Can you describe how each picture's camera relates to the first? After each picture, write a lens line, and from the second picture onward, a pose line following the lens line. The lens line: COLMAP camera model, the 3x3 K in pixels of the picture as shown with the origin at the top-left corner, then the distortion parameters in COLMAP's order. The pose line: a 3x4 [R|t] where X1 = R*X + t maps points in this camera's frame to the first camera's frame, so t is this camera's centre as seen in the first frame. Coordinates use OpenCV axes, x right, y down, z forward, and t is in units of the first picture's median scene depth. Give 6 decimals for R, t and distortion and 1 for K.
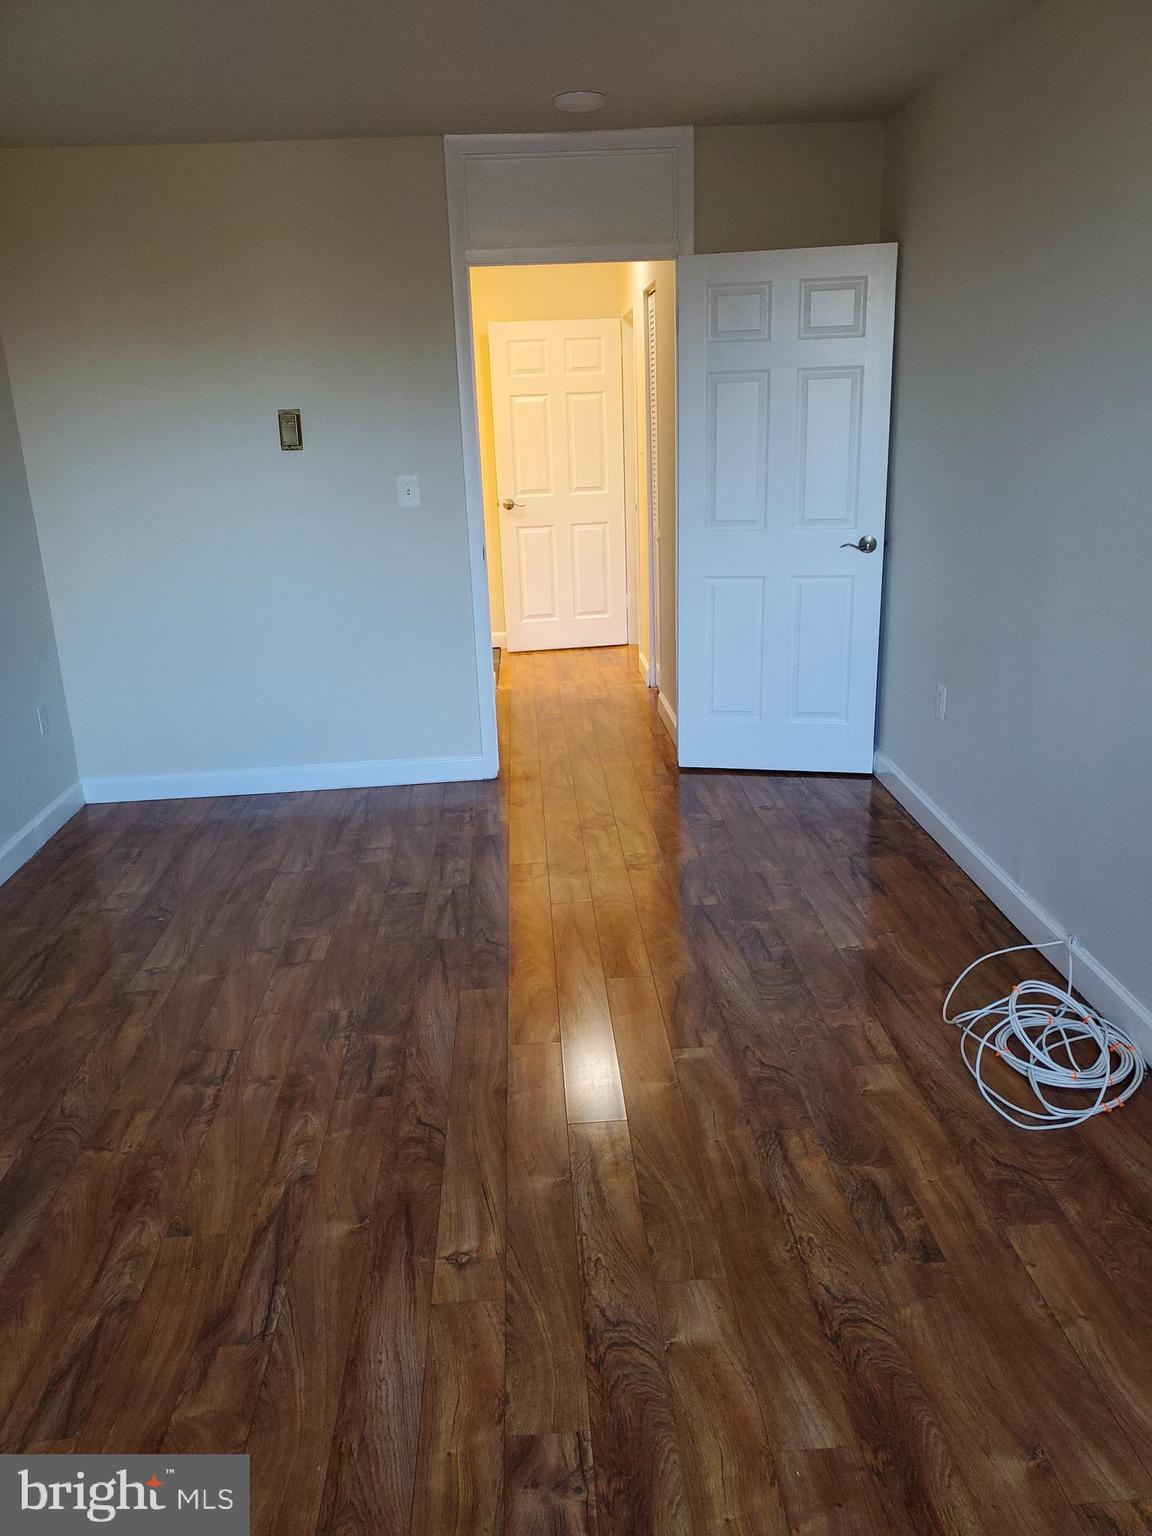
lens RADIAL K [[1177.7, 0, 576.0], [0, 1177.7, 768.0], [0, 0, 1]] dist [0.003914, 0.002477]
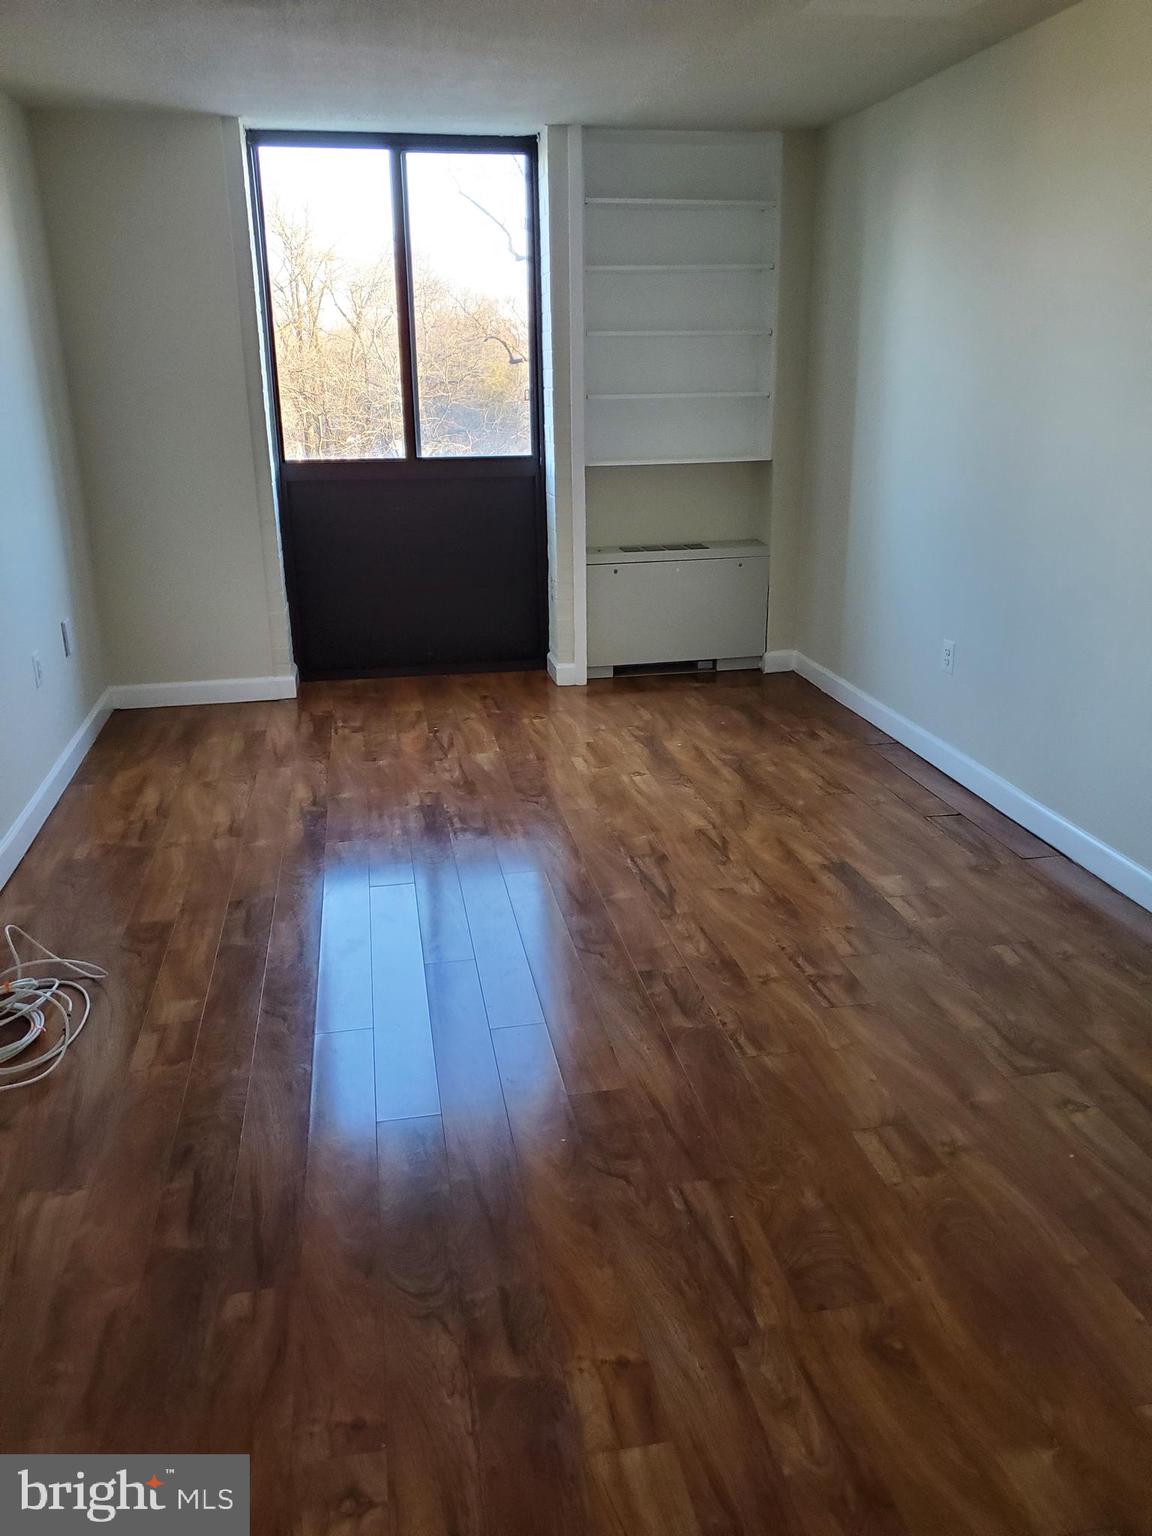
lens RADIAL K [[1177.7, 0, 576.0], [0, 1177.7, 768.0], [0, 0, 1]] dist [0.003914, 0.002477]
pose [[-0.990657, 0.088310, -0.103922, -0.001769], [0.010755, 0.810243, 0.585995, -0.499821], [0.135952, 0.579402, -0.803623, 1.694913]]
